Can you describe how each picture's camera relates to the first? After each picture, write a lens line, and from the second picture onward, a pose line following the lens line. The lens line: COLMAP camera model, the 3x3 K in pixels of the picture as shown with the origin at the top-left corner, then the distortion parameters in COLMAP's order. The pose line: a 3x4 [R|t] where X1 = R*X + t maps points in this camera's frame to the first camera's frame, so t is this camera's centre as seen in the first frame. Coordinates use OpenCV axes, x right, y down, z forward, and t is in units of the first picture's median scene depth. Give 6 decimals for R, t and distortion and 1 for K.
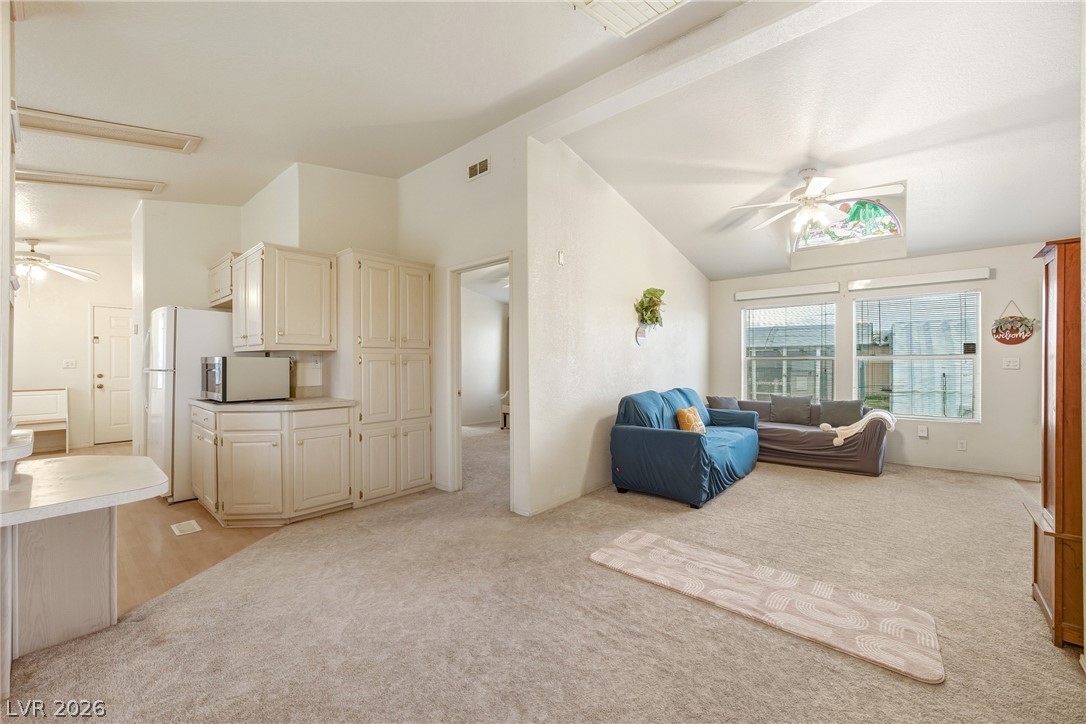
lens RADIAL K [[425.7, 0, 545.5], [0, 425.7, 360.6], [0, 0, 1]] dist [-0.017516, 0.004449]
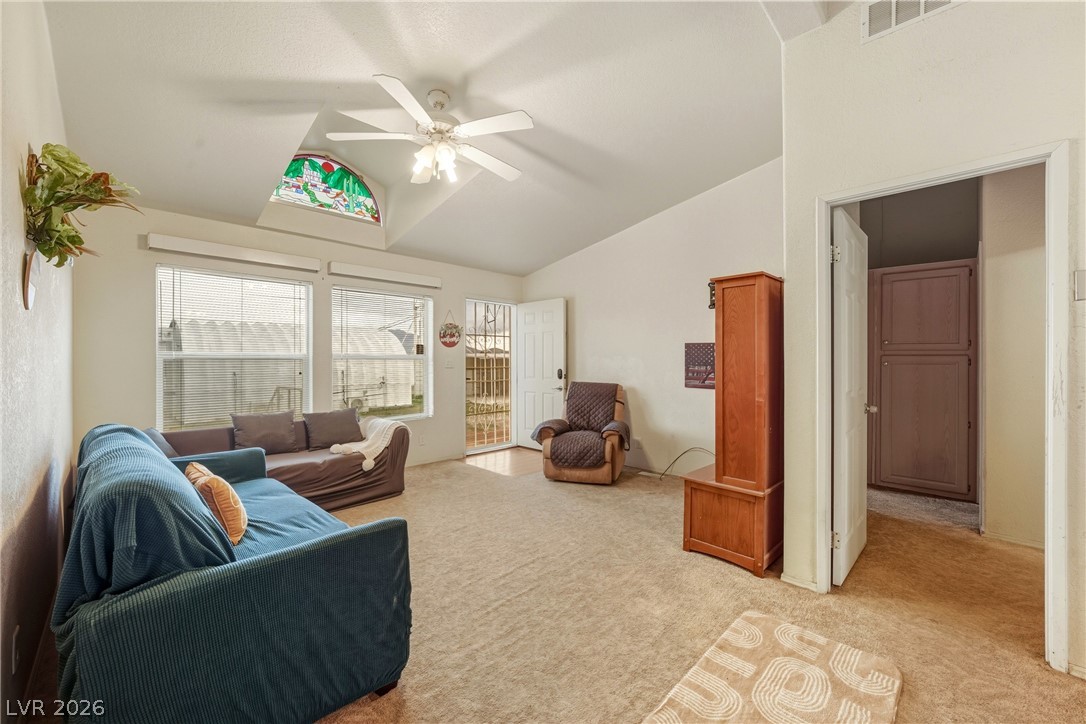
lens RADIAL K [[425.7, 0, 545.5], [0, 425.7, 360.6], [0, 0, 1]] dist [-0.017516, 0.004449]
pose [[0.073910, 0.001557, 0.997264, -0.064070], [-0.004977, 0.999987, -0.001193, -0.000423], [-0.997252, -0.004875, 0.073917, 0.626915]]
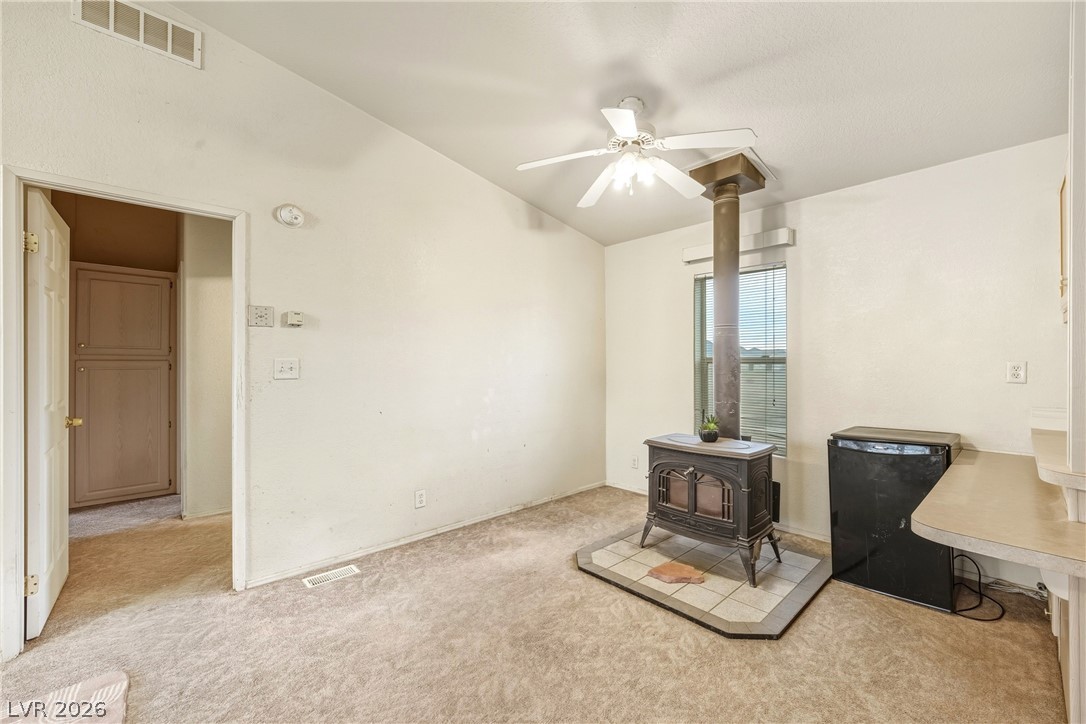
lens RADIAL K [[425.7, 0, 545.5], [0, 425.7, 360.6], [0, 0, 1]] dist [-0.017516, 0.004449]
pose [[-0.993005, 0.004357, 0.117992, -0.095159], [0.003245, 0.999949, -0.009614, -0.006361], [-0.118028, -0.009164, -0.992968, 0.672033]]
